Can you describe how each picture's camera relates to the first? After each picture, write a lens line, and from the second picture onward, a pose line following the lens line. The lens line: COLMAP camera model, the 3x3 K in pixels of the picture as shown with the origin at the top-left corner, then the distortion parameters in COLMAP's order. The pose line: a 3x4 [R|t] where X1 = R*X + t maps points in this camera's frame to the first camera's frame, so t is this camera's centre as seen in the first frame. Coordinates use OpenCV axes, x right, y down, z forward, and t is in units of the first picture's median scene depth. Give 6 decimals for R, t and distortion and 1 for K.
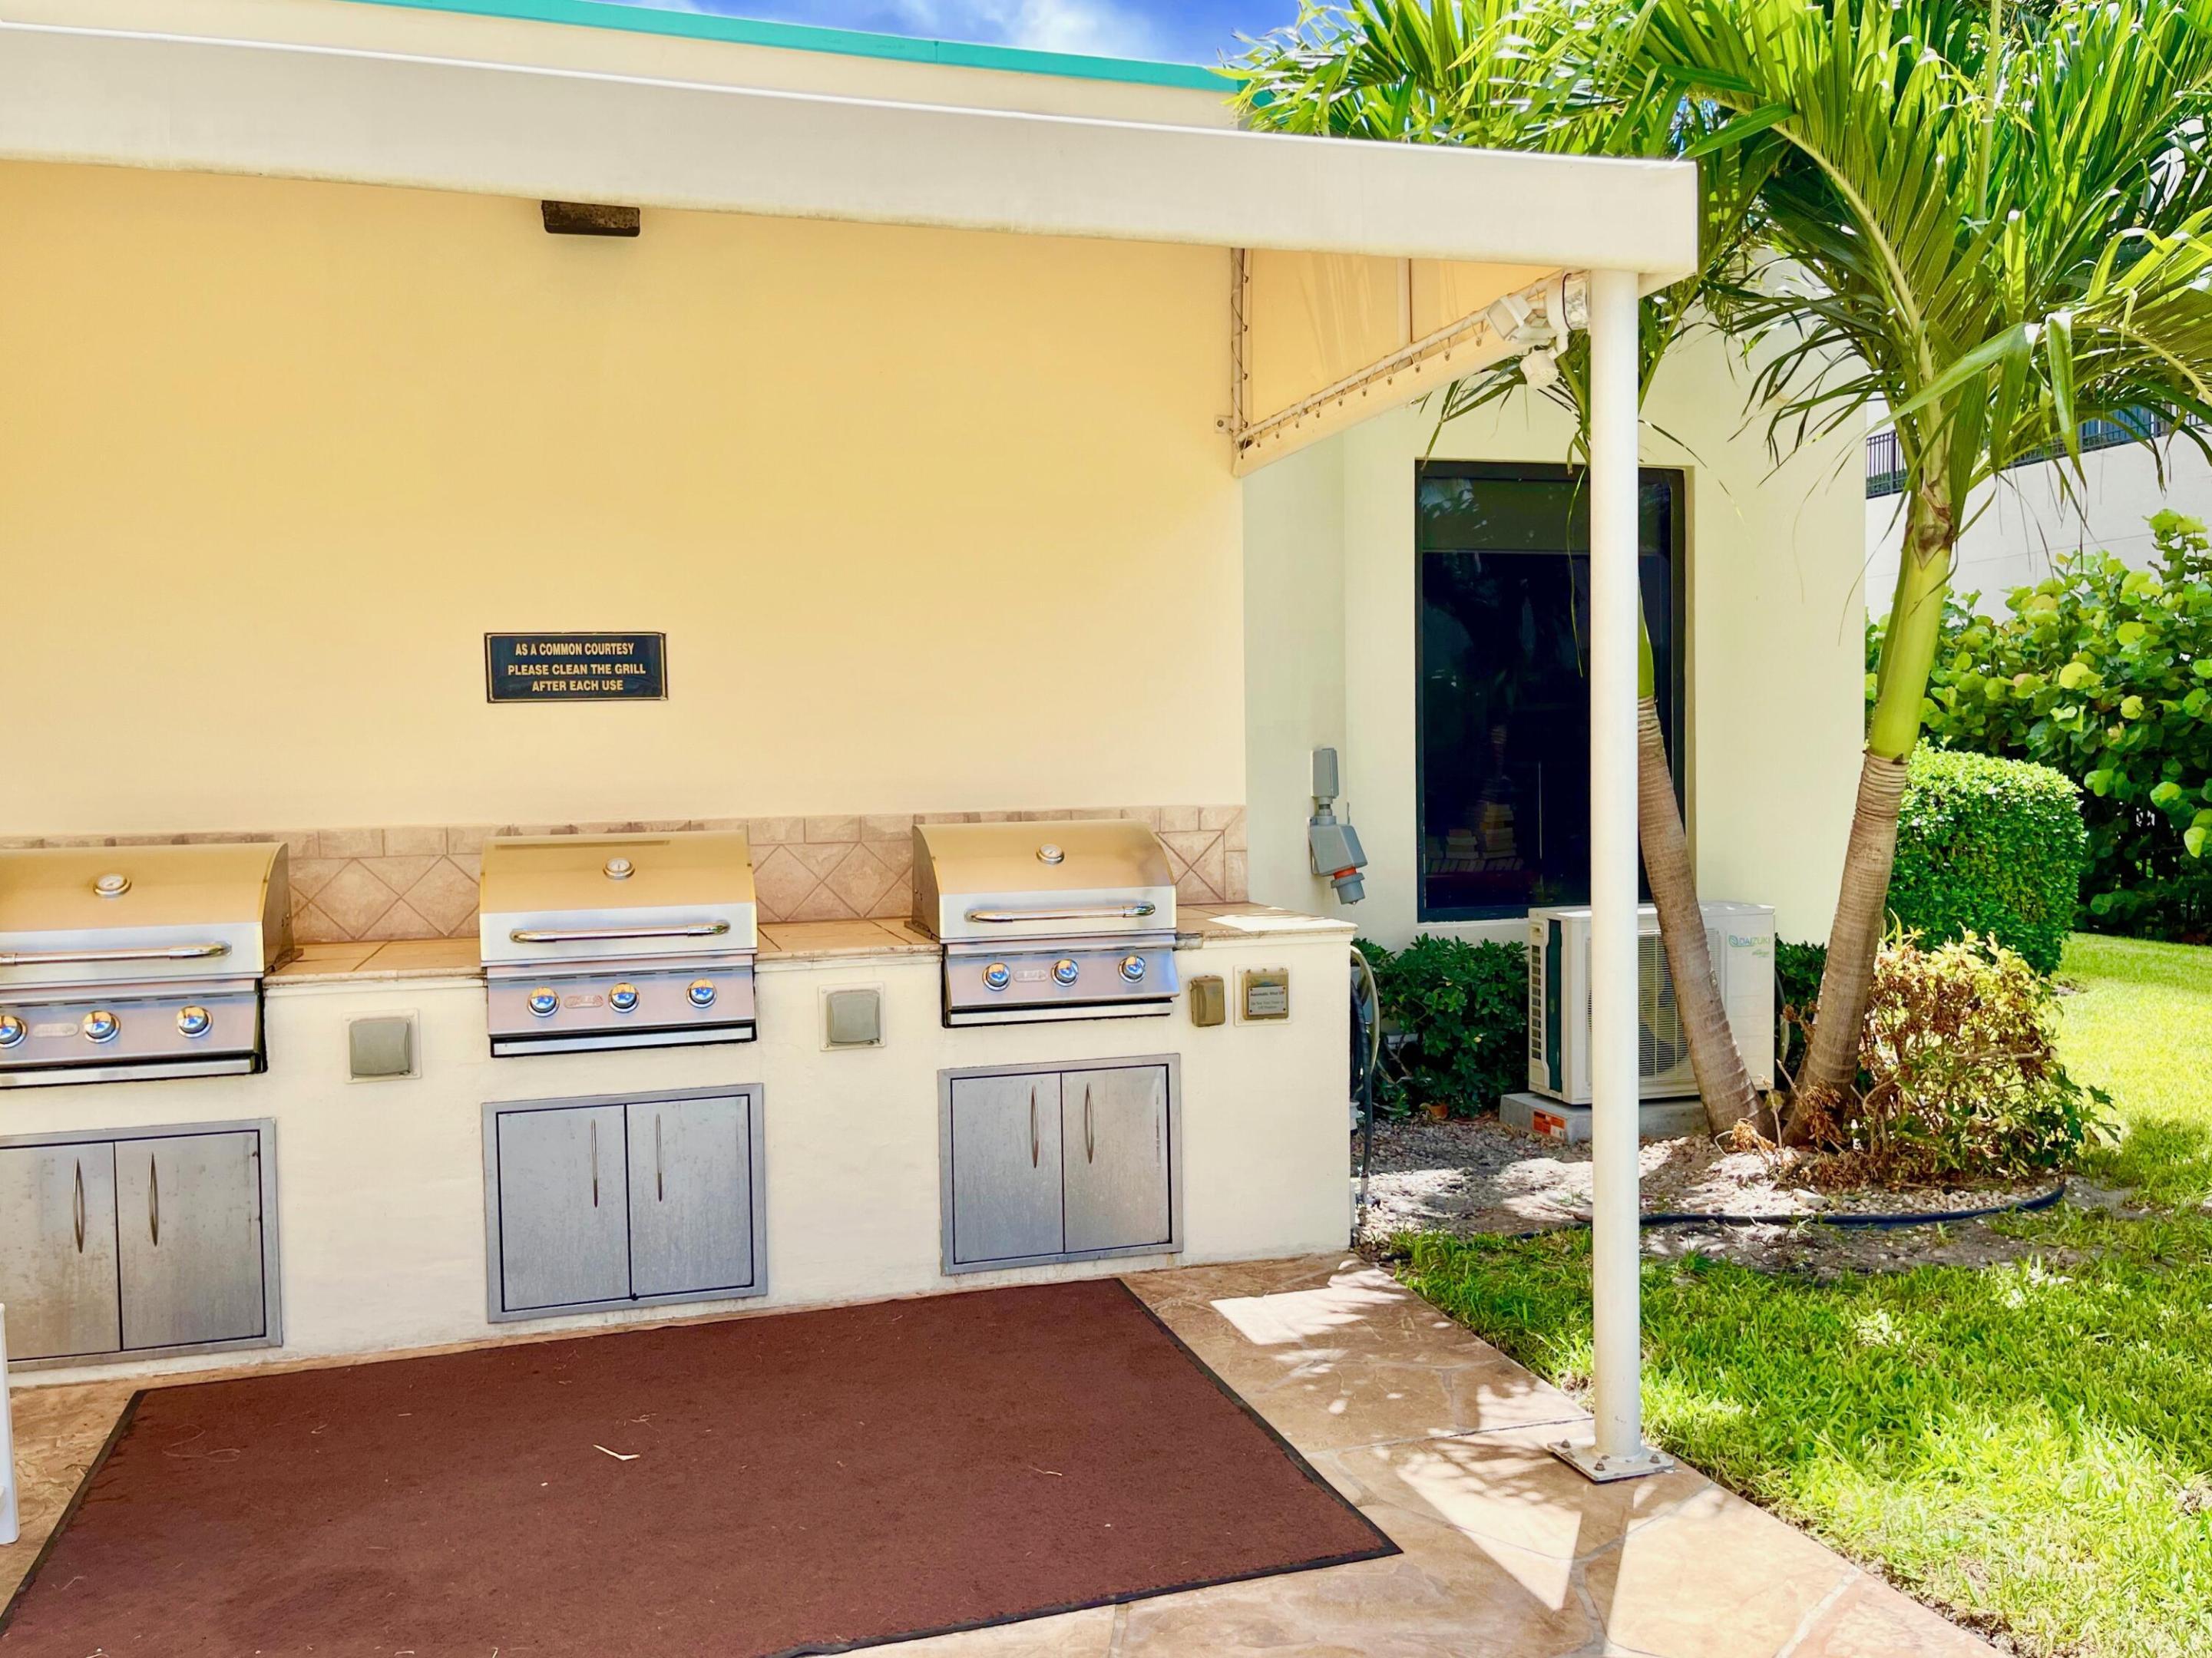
lens RADIAL K [[1767.2, 0, 1105.9], [0, 1767.2, 805.0], [0, 0, 1]] dist [-0.004785, -0.005017]
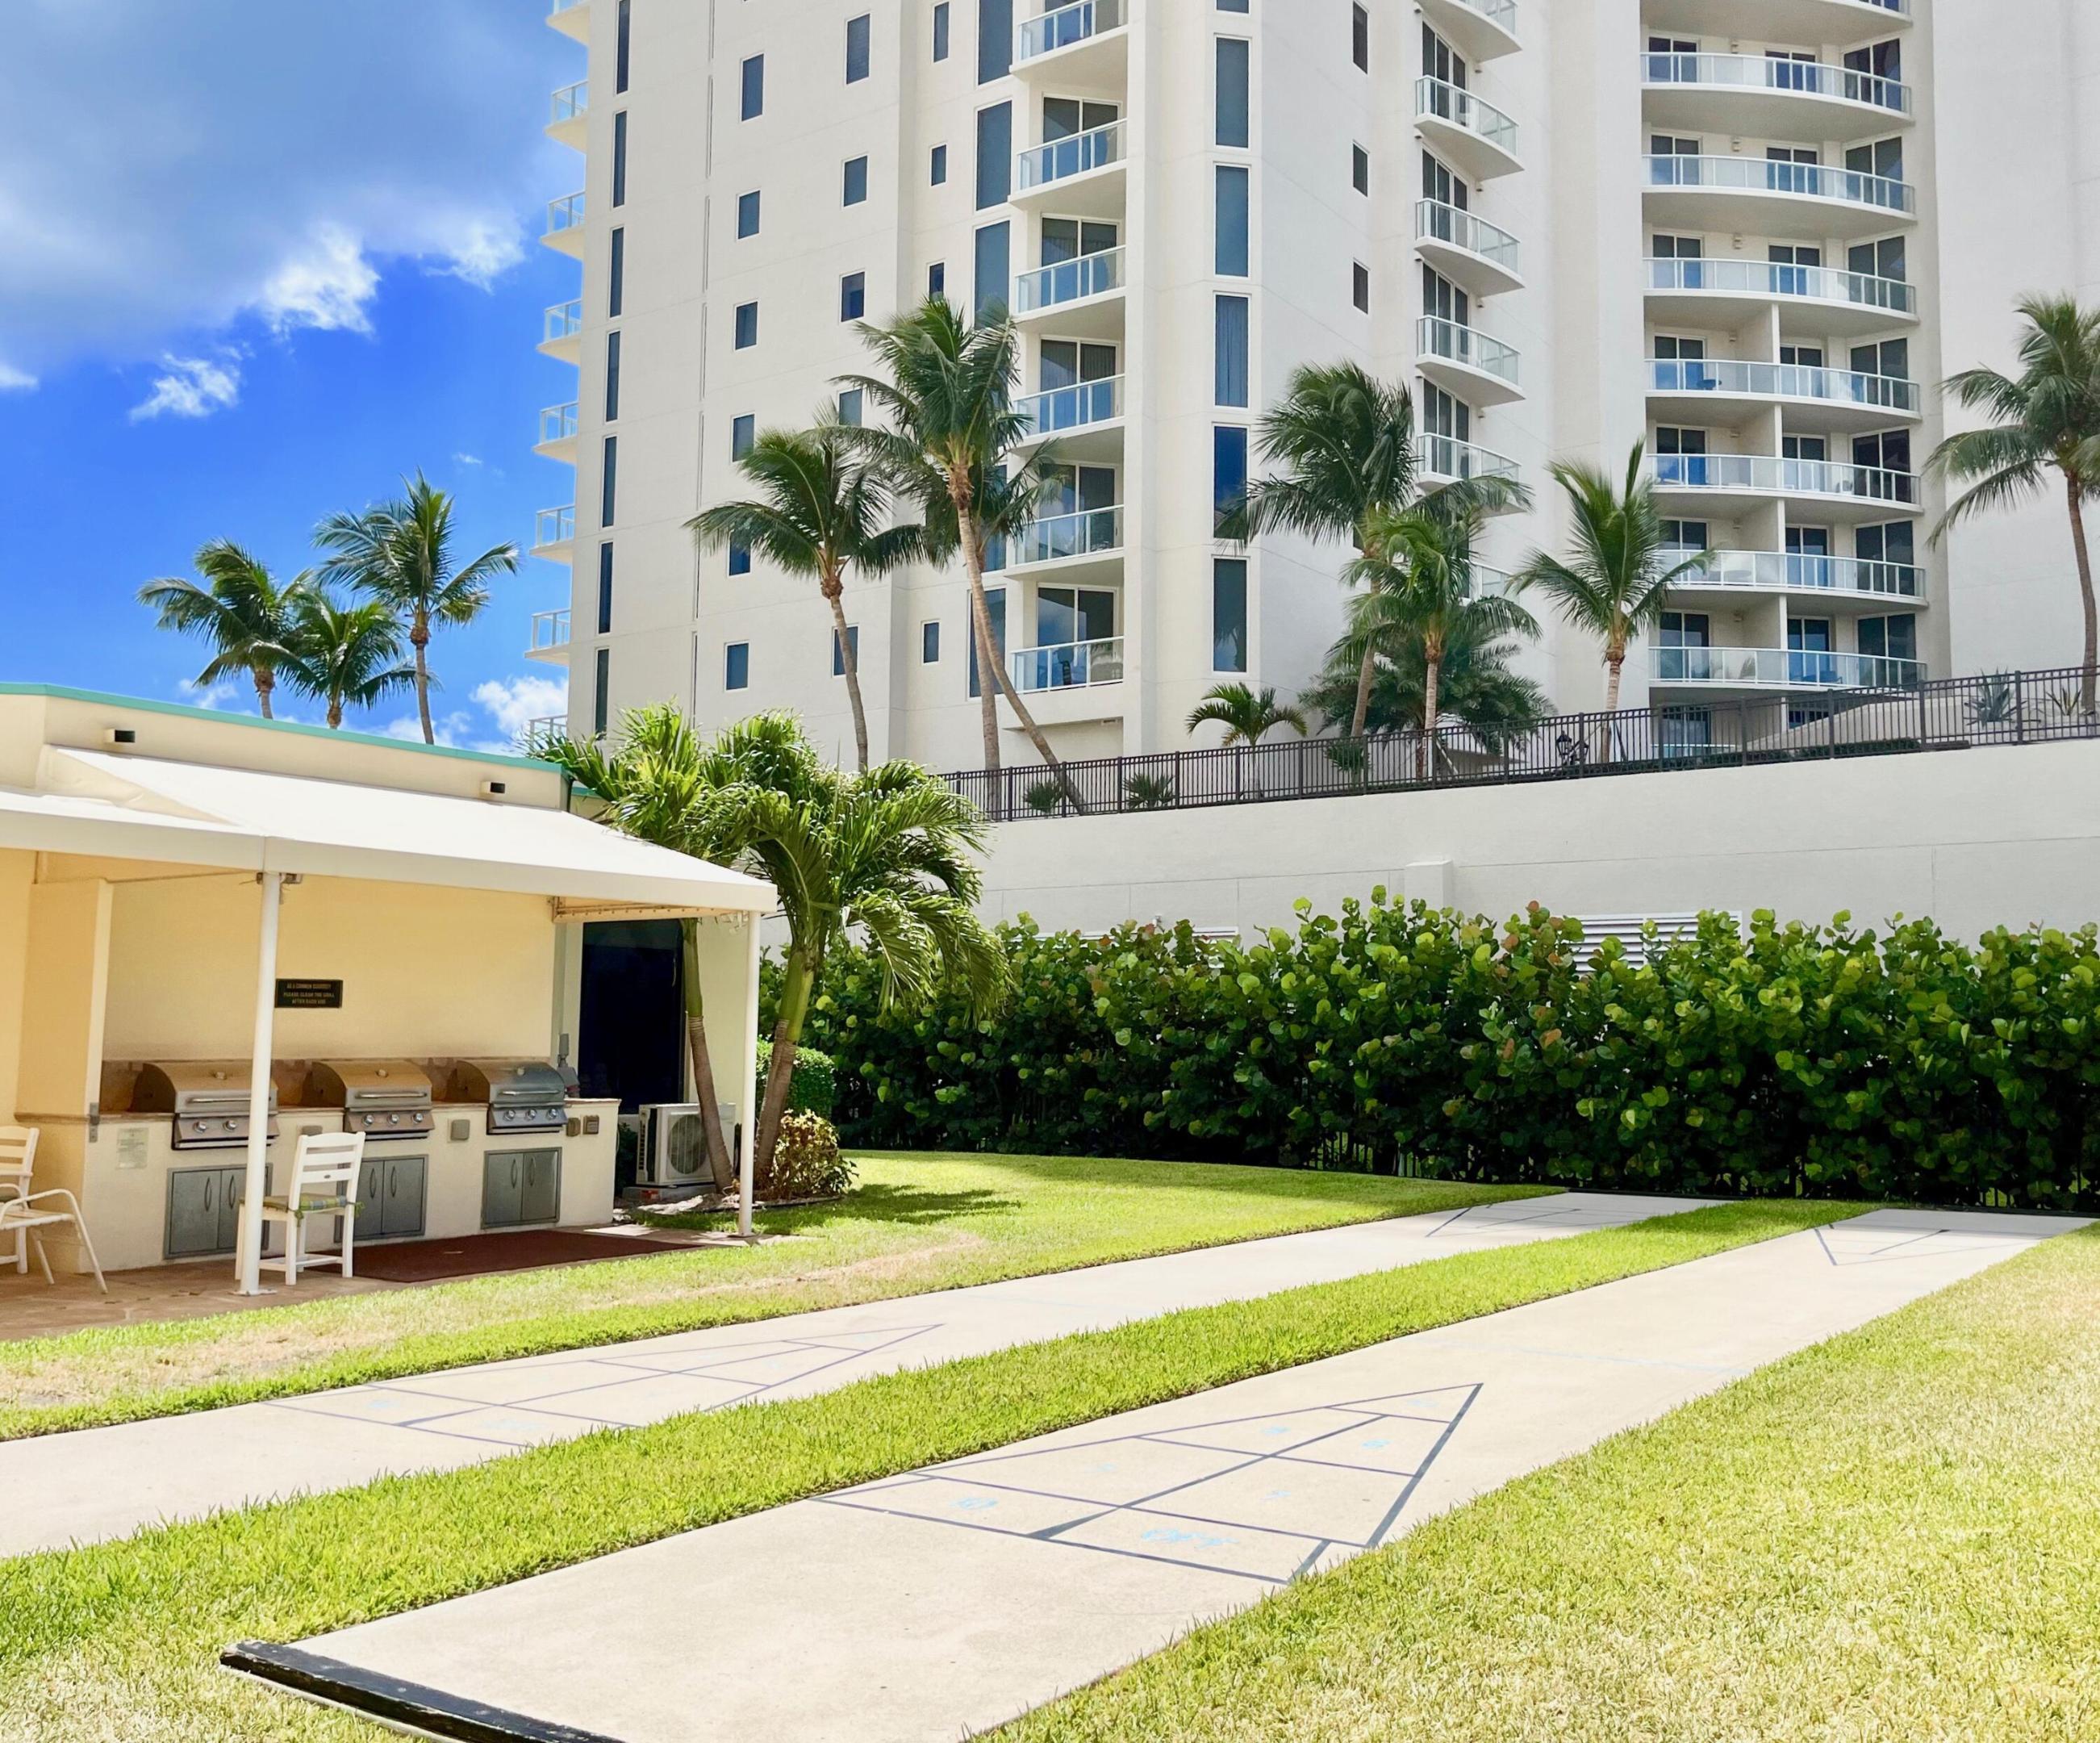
lens RADIAL K [[1974.0, 0, 1056.1], [0, 1974.0, 865.1], [0, 0, 1]] dist [0.019297, 0.000000]
pose [[0.799323, 0.074511, 0.596264, -1.098253], [-0.002077, 0.992619, -0.121257, 0.072672], [-0.600898, 0.095685, 0.793578, -1.751851]]
